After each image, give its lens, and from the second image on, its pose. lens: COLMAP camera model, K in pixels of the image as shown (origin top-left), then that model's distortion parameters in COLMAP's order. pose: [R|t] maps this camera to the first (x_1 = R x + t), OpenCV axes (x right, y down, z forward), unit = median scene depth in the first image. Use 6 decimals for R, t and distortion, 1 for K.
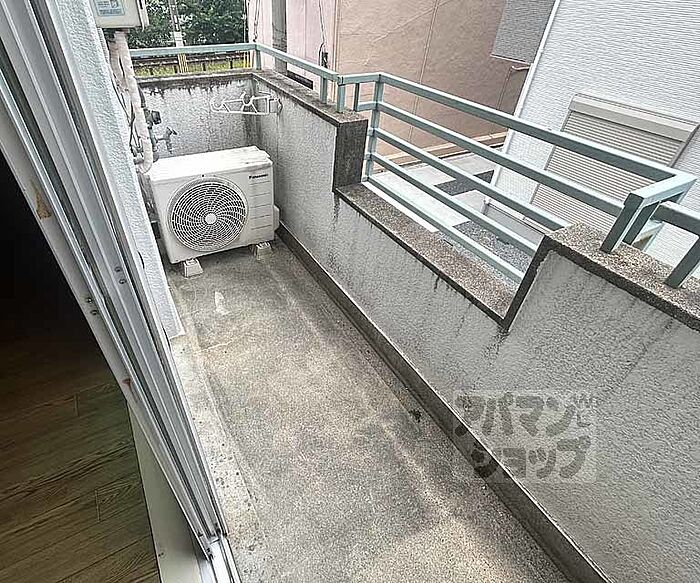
lens RADIAL K [[431.9, 0, 322.1], [0, 431.9, 290.4], [0, 0, 1]] dist [-0.002200, -0.001224]
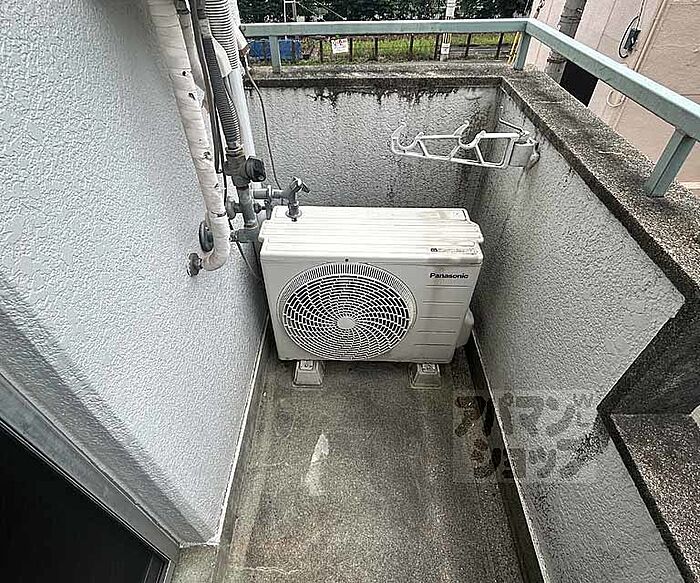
lens RADIAL K [[431.9, 0, 322.1], [0, 431.9, 290.4], [0, 0, 1]] dist [-0.002200, -0.001224]
pose [[0.859908, 0.303314, -0.410558, -0.056366], [-0.278518, 0.952831, 0.120583, -0.265659], [0.427767, 0.010657, 0.903826, 0.444158]]
